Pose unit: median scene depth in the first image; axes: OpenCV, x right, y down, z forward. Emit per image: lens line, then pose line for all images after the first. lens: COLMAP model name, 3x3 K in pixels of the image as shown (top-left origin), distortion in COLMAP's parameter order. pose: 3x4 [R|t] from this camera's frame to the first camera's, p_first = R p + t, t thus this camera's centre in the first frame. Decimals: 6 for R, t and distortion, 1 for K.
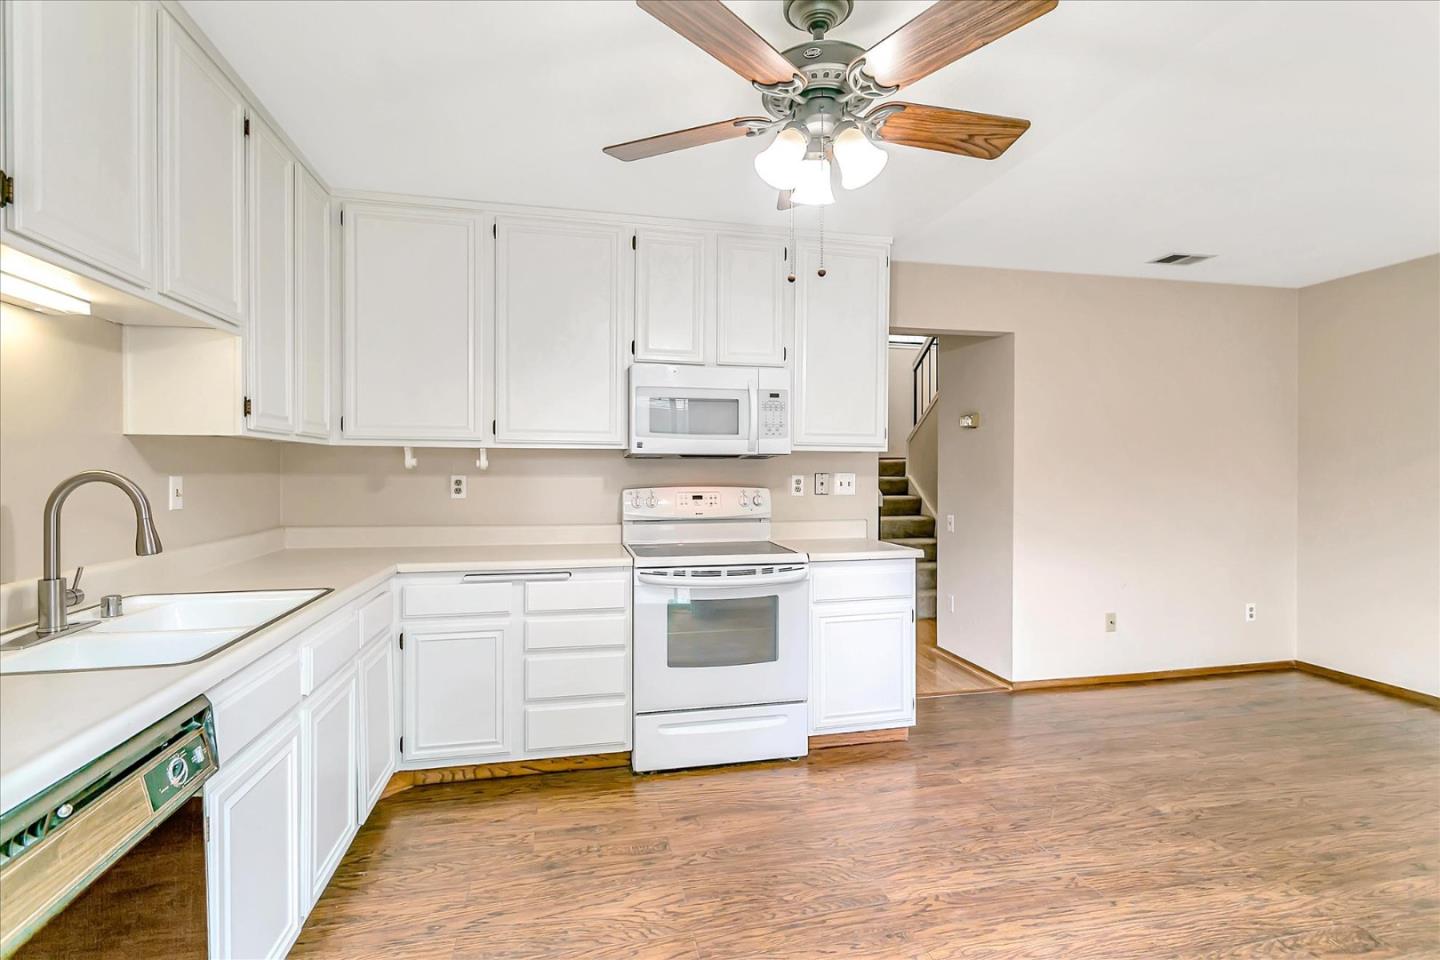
lens RADIAL K [[679.7, 0, 715.7], [0, 679.7, 477.0], [0, 0, 1]] dist [-0.001917, 0.000057]
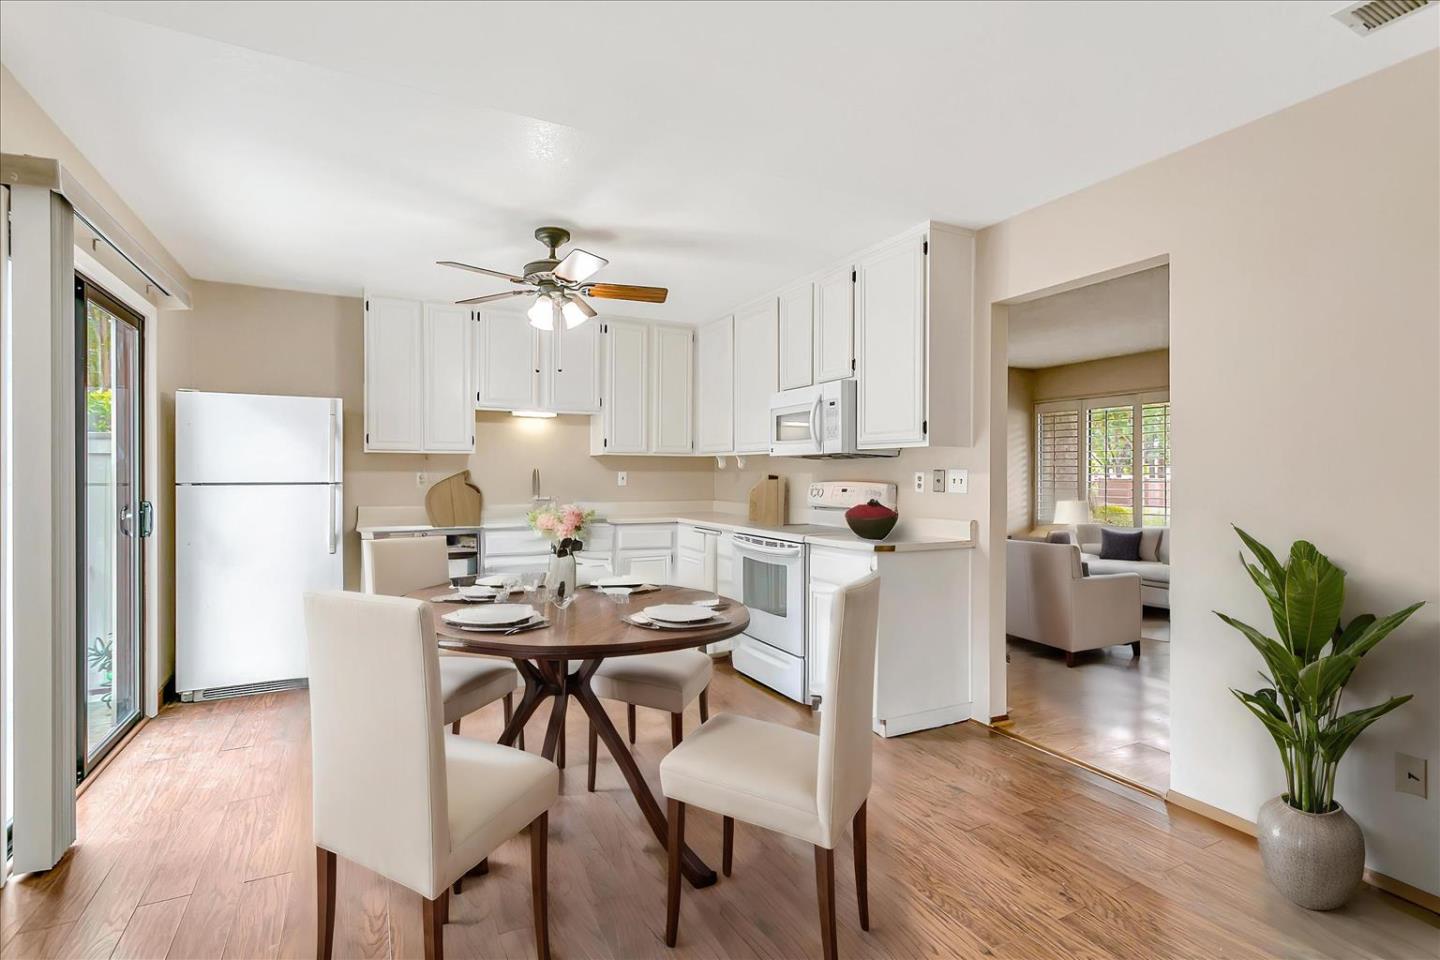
lens RADIAL K [[679.7, 0, 715.7], [0, 679.7, 477.0], [0, 0, 1]] dist [-0.001917, 0.000057]
pose [[0.251494, 0.002424, -0.967856, 1.286716], [-0.013289, 0.999911, -0.000948, 0.012502], [0.967768, 0.013100, 0.251504, 0.555978]]
